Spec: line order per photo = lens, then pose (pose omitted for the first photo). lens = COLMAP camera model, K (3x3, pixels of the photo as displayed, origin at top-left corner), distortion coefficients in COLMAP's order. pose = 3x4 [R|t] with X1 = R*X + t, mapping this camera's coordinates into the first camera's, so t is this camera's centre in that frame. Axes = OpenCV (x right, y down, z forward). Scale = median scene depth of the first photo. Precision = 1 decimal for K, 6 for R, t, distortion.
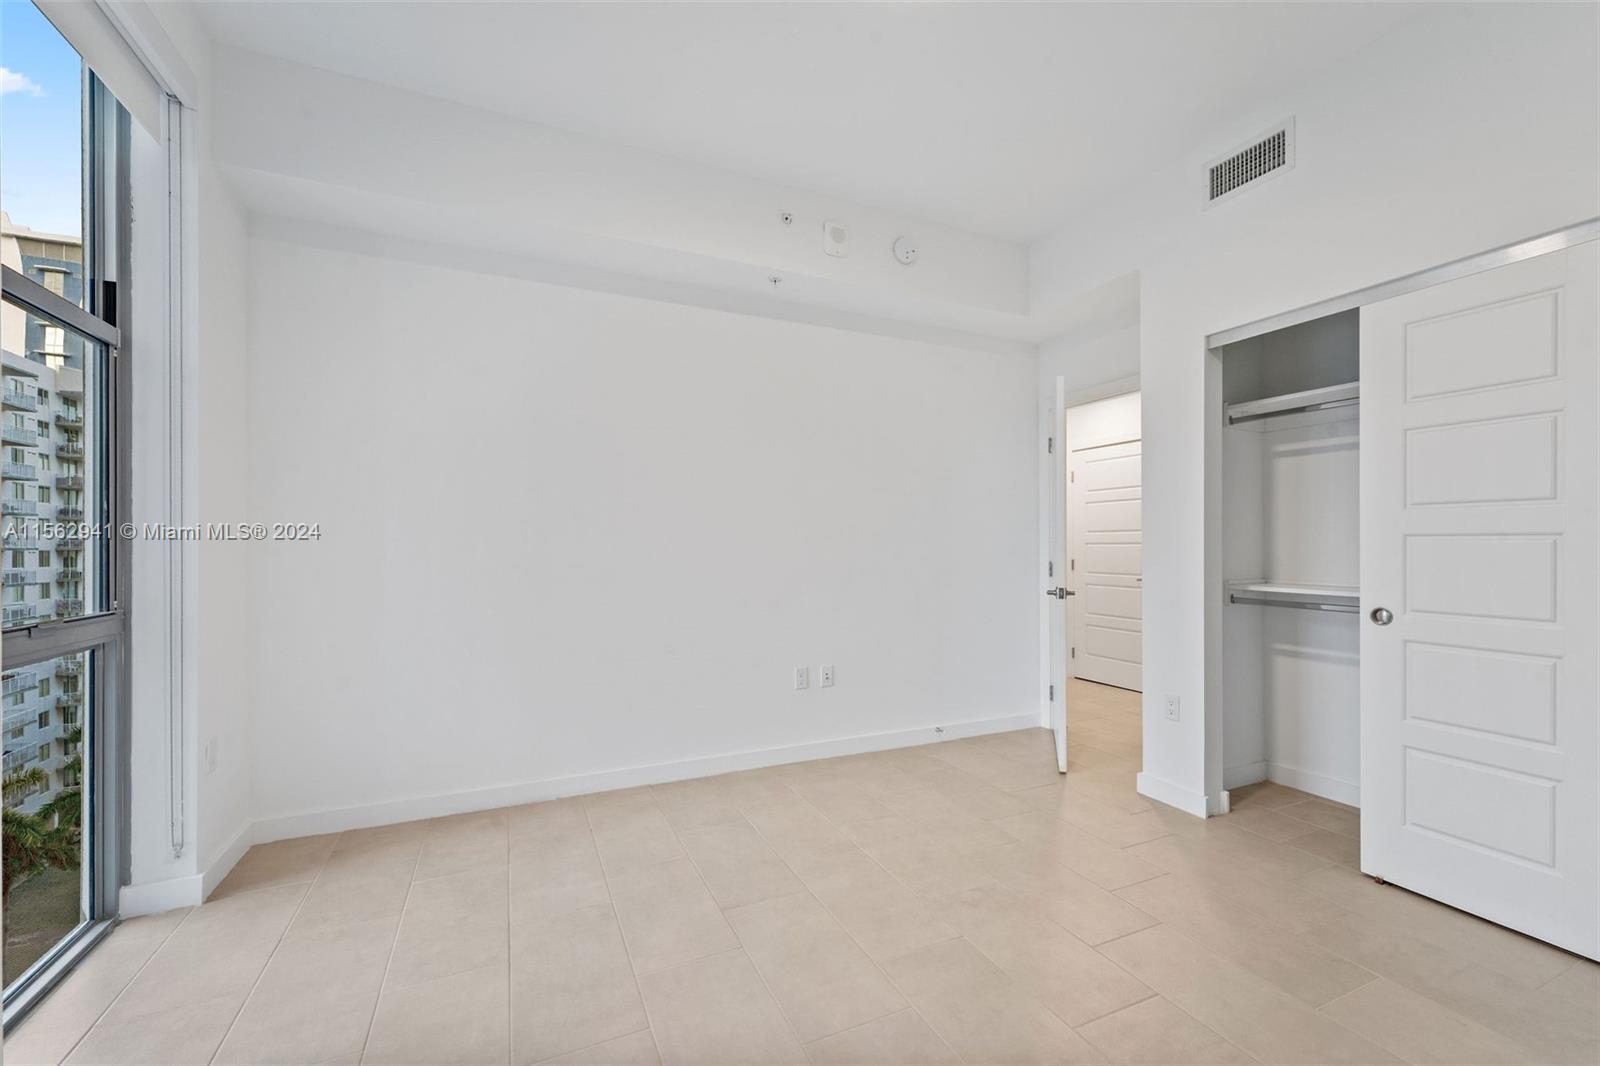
lens RADIAL K [[643.8, 0, 794.2], [0, 643.8, 548.7], [0, 0, 1]] dist [0.007564, -0.002317]
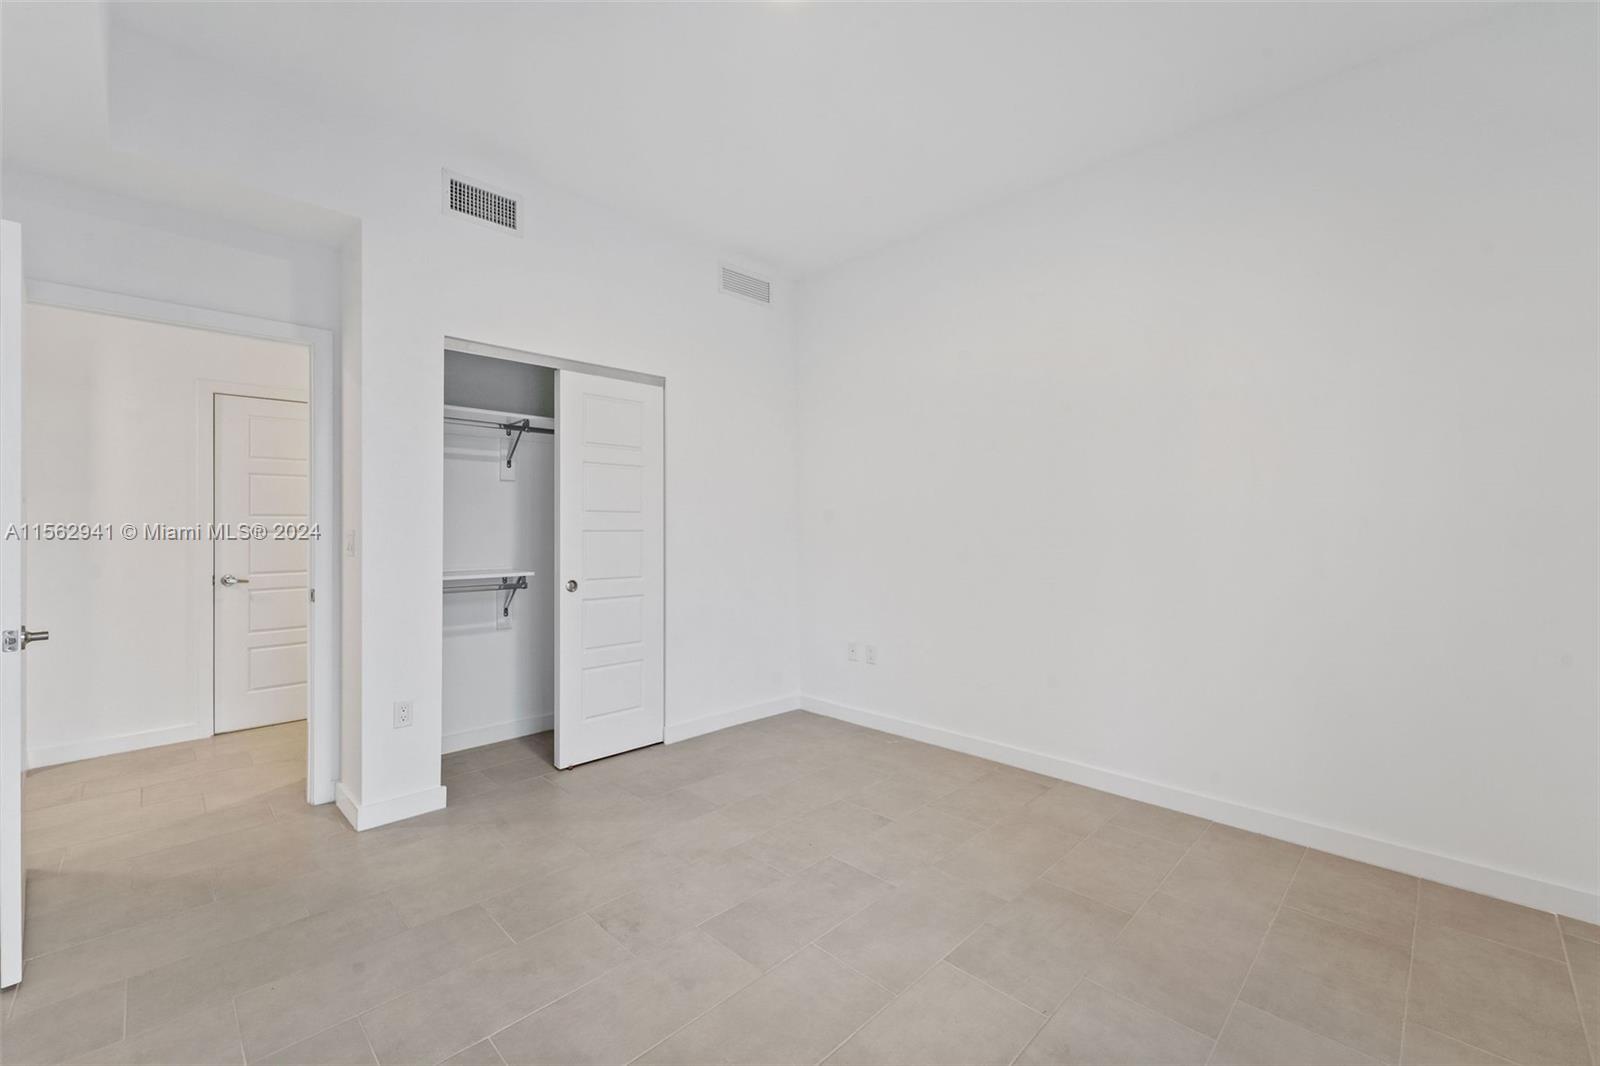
lens RADIAL K [[643.8, 0, 793.9], [0, 643.8, 521.4], [0, 0, 1]] dist [0.007564, -0.002317]
pose [[-0.346122, 0.016849, 0.938038, -0.659798], [0.007397, 0.999857, -0.015230, -0.015043], [-0.938160, 0.001667, -0.346197, 1.063055]]
